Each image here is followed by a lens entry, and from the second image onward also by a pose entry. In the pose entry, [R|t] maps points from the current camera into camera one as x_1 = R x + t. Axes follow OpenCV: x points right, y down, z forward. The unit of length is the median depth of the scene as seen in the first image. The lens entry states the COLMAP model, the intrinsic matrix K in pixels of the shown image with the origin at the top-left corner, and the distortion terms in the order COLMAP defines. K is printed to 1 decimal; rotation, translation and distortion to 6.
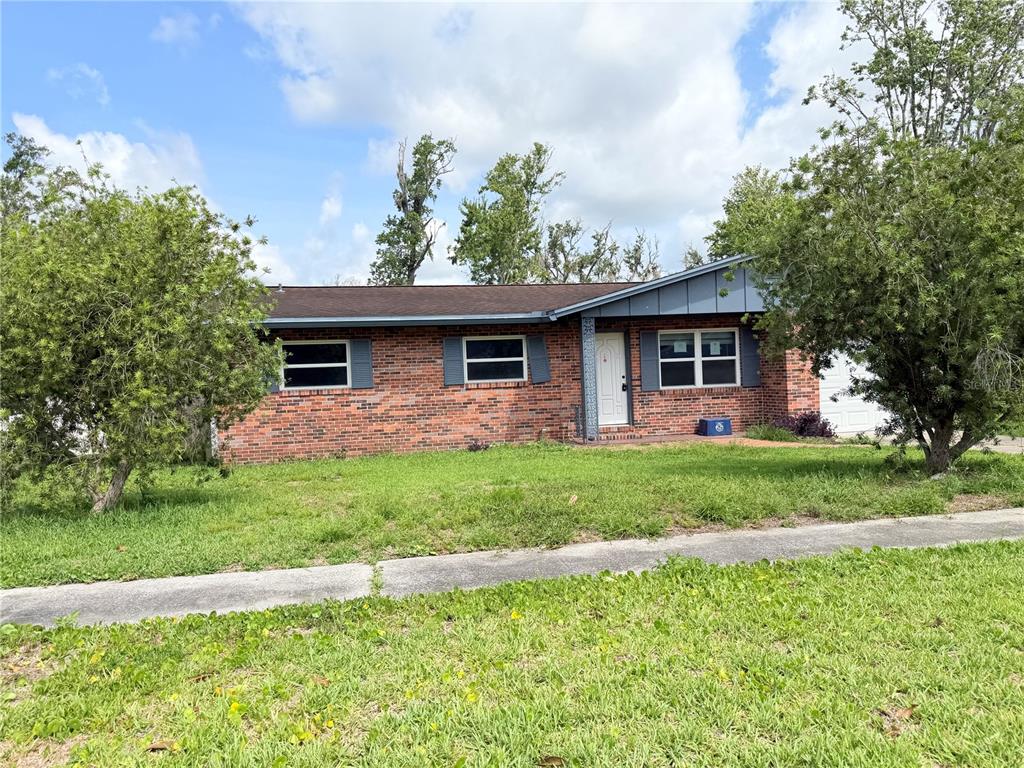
lens RADIAL K [[715.8, 0, 512.2], [0, 715.8, 392.7], [0, 0, 1]] dist [0.024992, -0.007871]
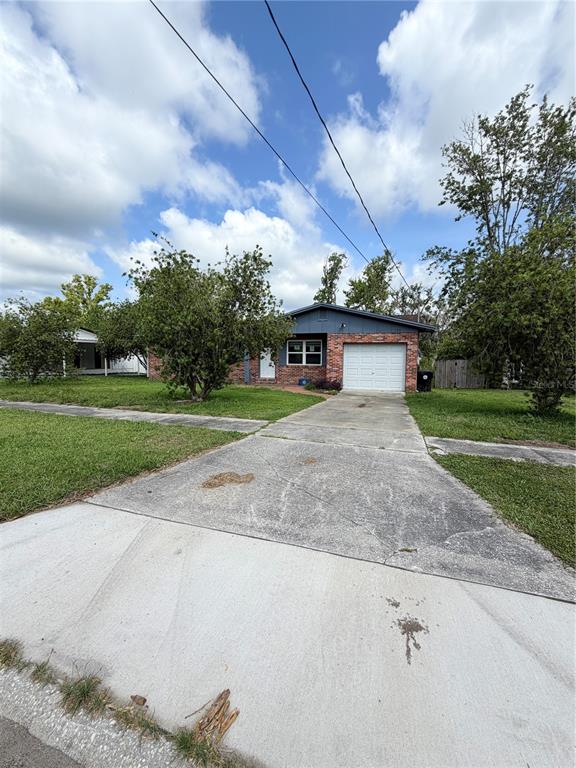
lens RADIAL K [[306.3, 0, 291.4], [0, 306.3, 383.0], [0, 0, 1]] dist [0.001665, 0.000063]
pose [[0.869614, 0.091950, -0.485094, 0.288573], [-0.056395, 0.994574, 0.087424, -0.013756], [0.490501, -0.048668, 0.870081, 0.040698]]
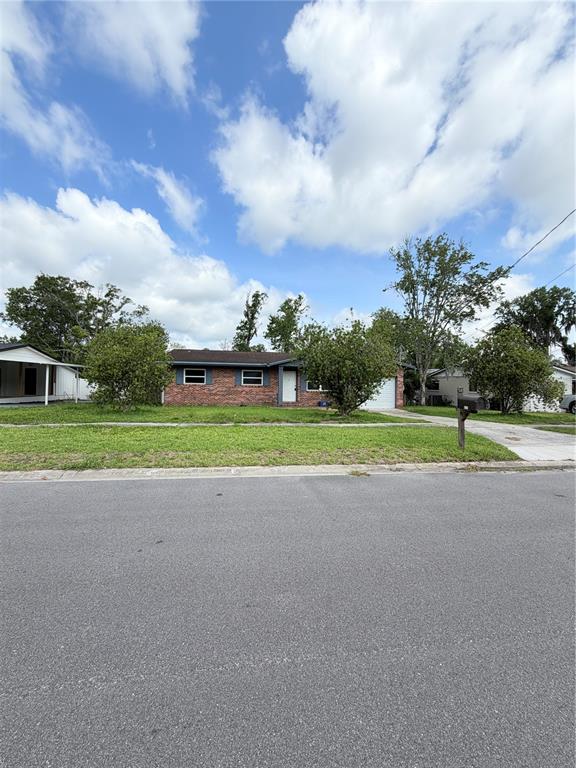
lens RADIAL K [[306.3, 0, 289.0], [0, 306.3, 377.0], [0, 0, 1]] dist [0.001665, 0.000063]
pose [[0.996945, 0.060068, -0.049934, 0.076436], [-0.061851, 0.997473, -0.034972, -0.005019], [0.047707, 0.037954, 0.998140, -0.123457]]
